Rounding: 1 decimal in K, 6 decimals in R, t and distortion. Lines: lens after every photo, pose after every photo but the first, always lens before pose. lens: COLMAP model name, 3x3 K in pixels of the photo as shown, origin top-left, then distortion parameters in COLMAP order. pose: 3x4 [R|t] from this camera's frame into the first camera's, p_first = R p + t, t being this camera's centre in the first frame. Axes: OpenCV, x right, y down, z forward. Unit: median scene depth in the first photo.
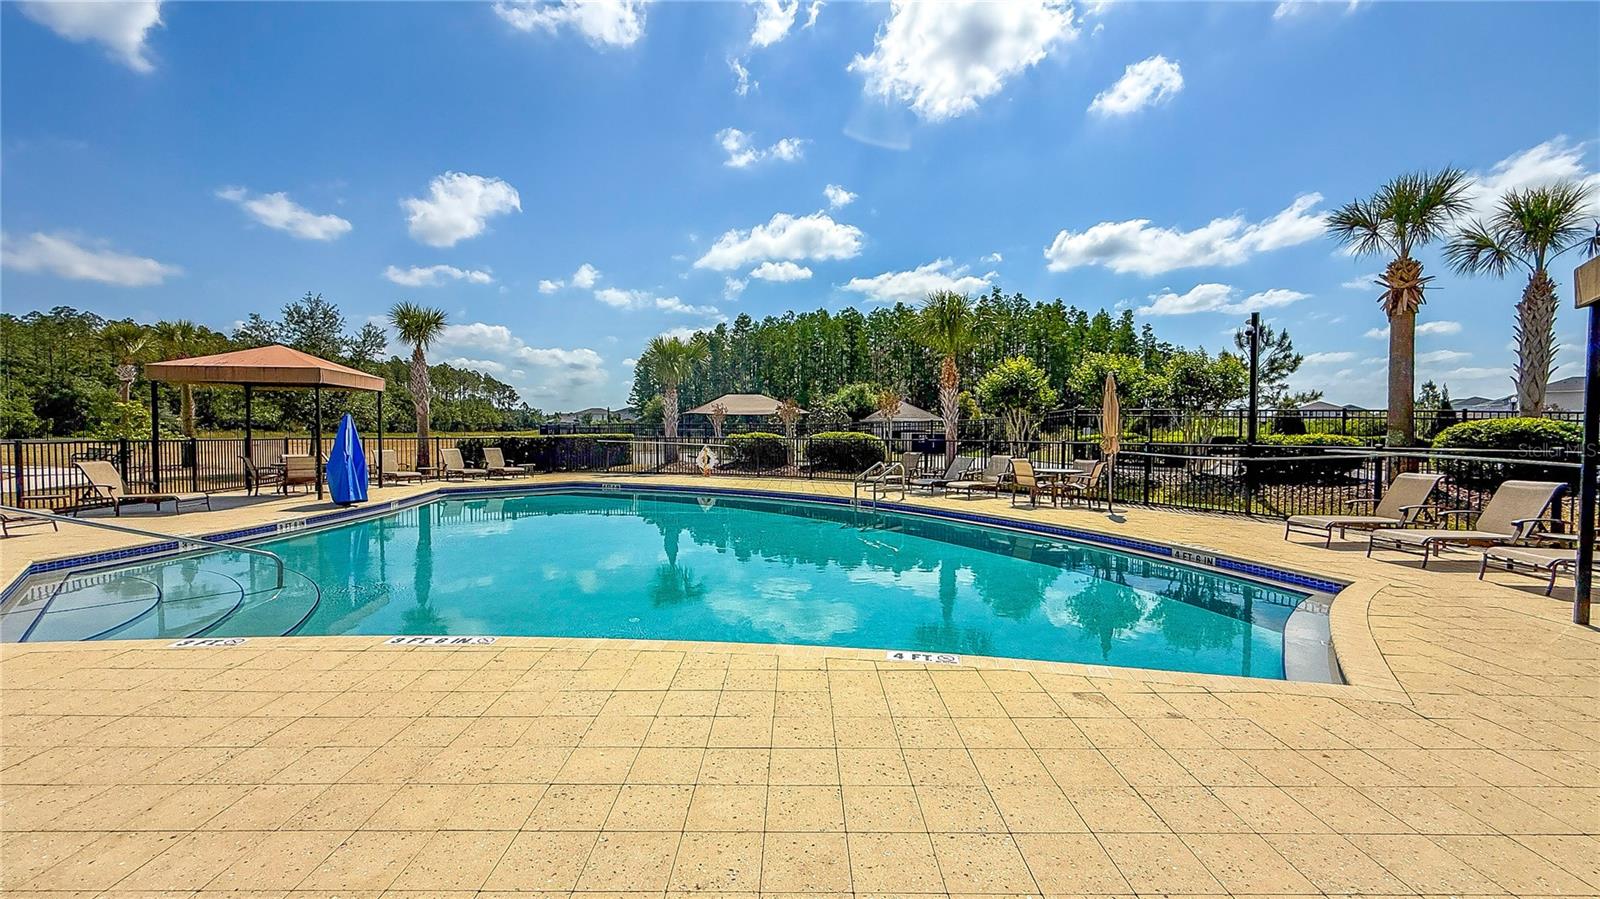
lens RADIAL K [[637.8, 0, 800.0], [0, 637.8, 449.5], [0, 0, 1]] dist [0.000612, -0.000219]
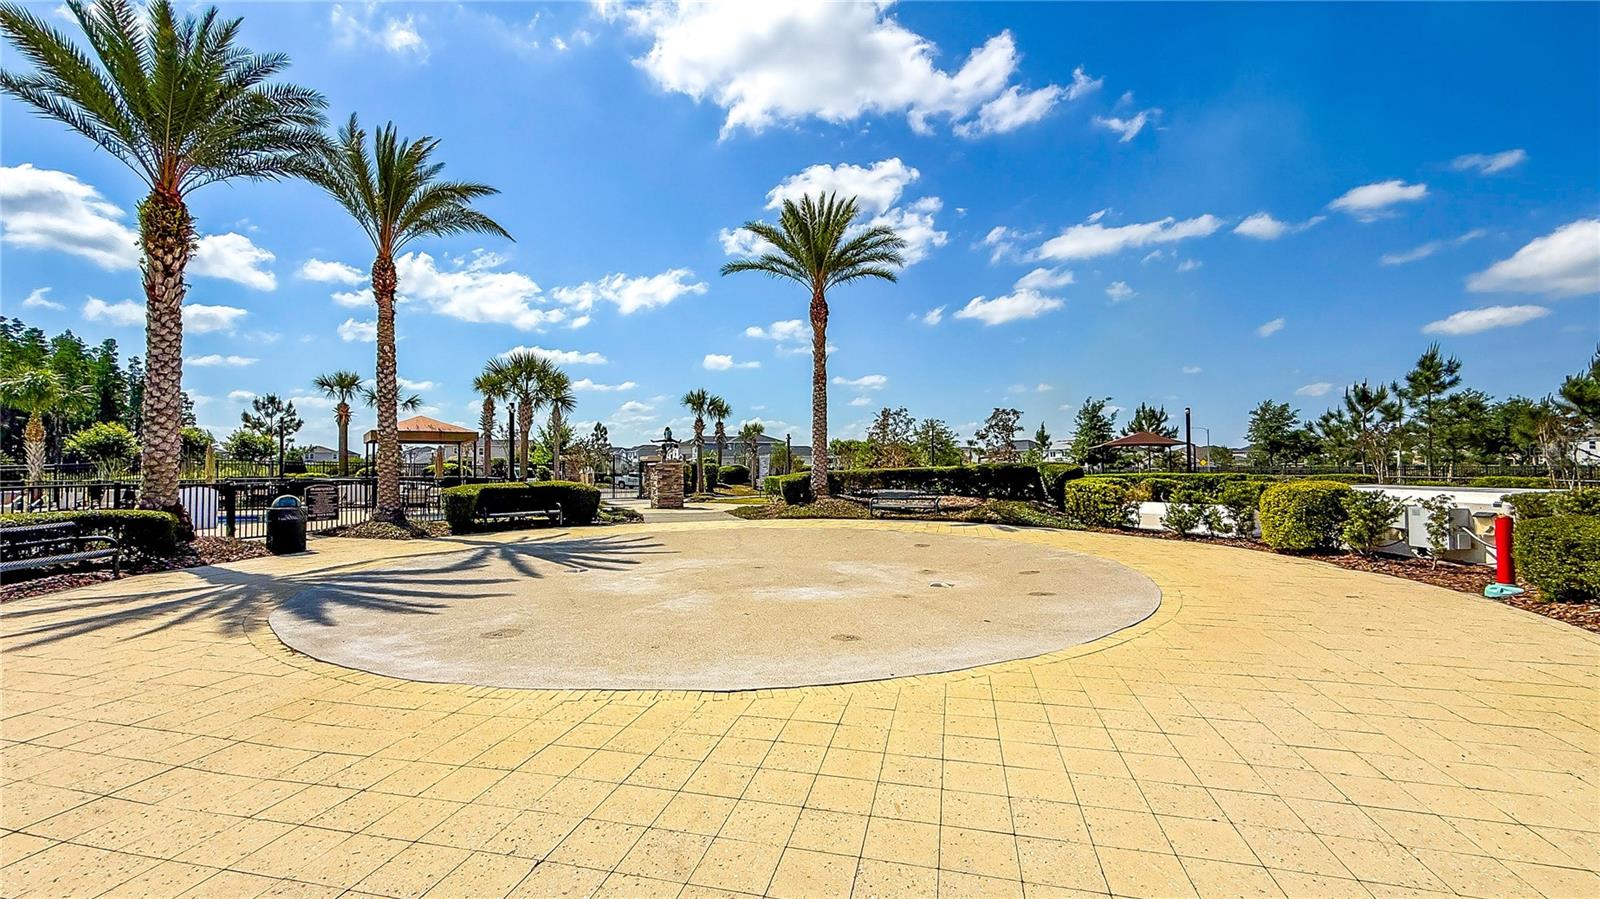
lens RADIAL K [[637.8, 0, 800.0], [0, 637.8, 449.5], [0, 0, 1]] dist [0.000612, -0.000219]
pose [[0.239594, 0.016852, 0.970727, -0.216887], [0.041692, 0.998748, -0.027629, 0.006621], [-0.969977, 0.047091, 0.238592, -0.273484]]
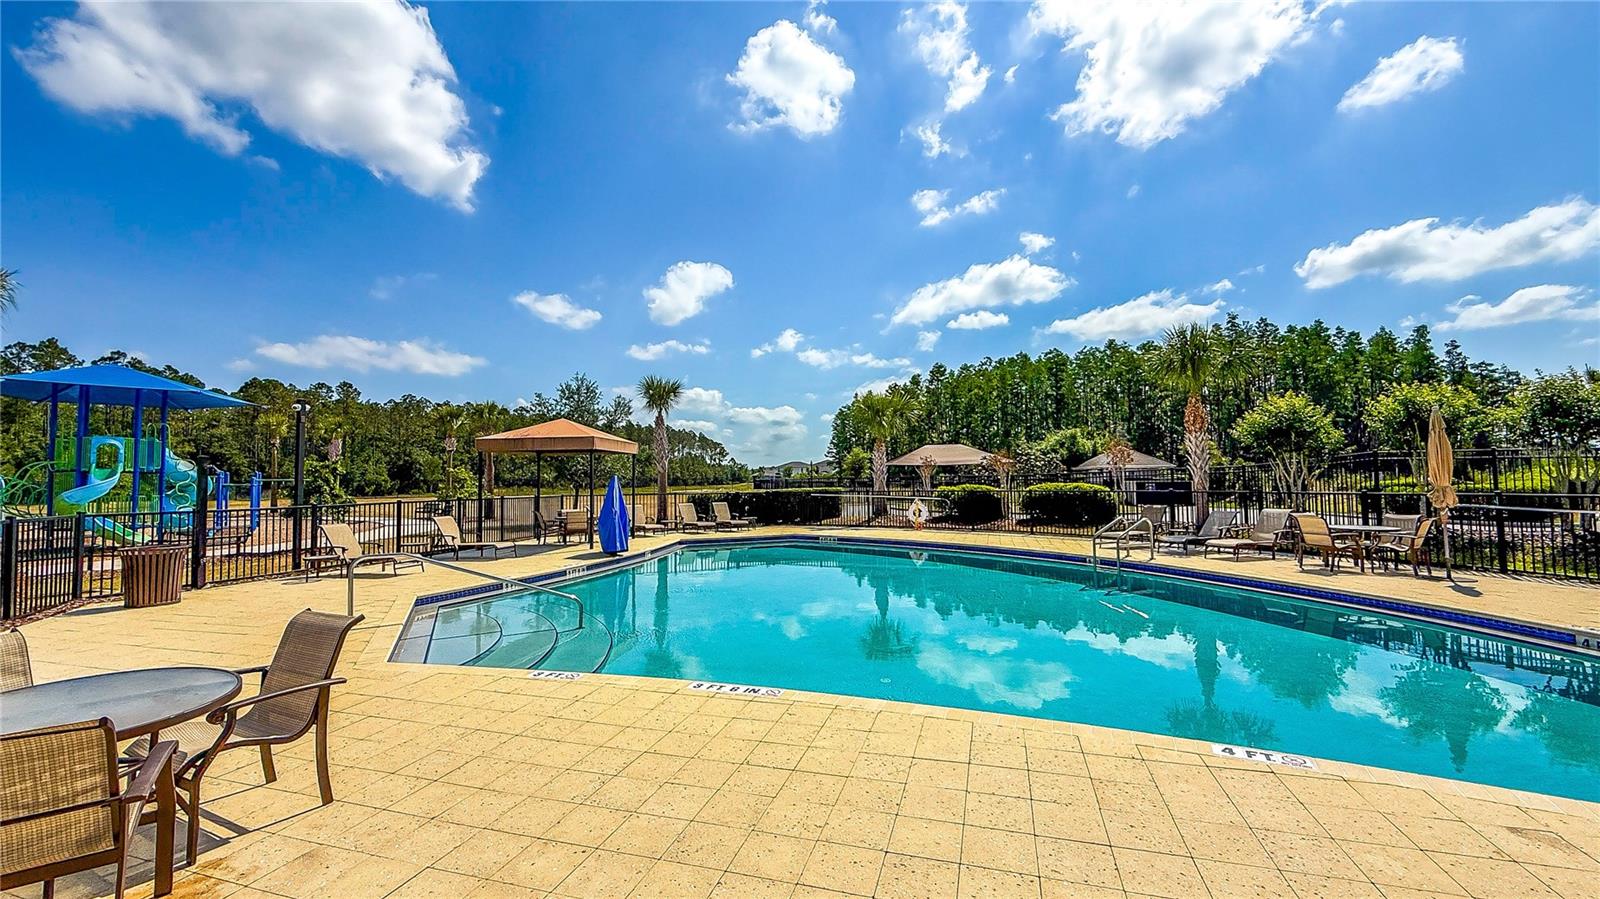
lens RADIAL K [[637.2, 0, 796.4], [0, 637.2, 424.6], [0, 0, 1]] dist [0.000004, -0.000225]
pose [[0.953744, -0.042442, -0.297609, -0.025766], [0.007139, 0.992902, -0.118722, -0.003848], [0.300535, 0.111106, 0.947277, -0.009836]]
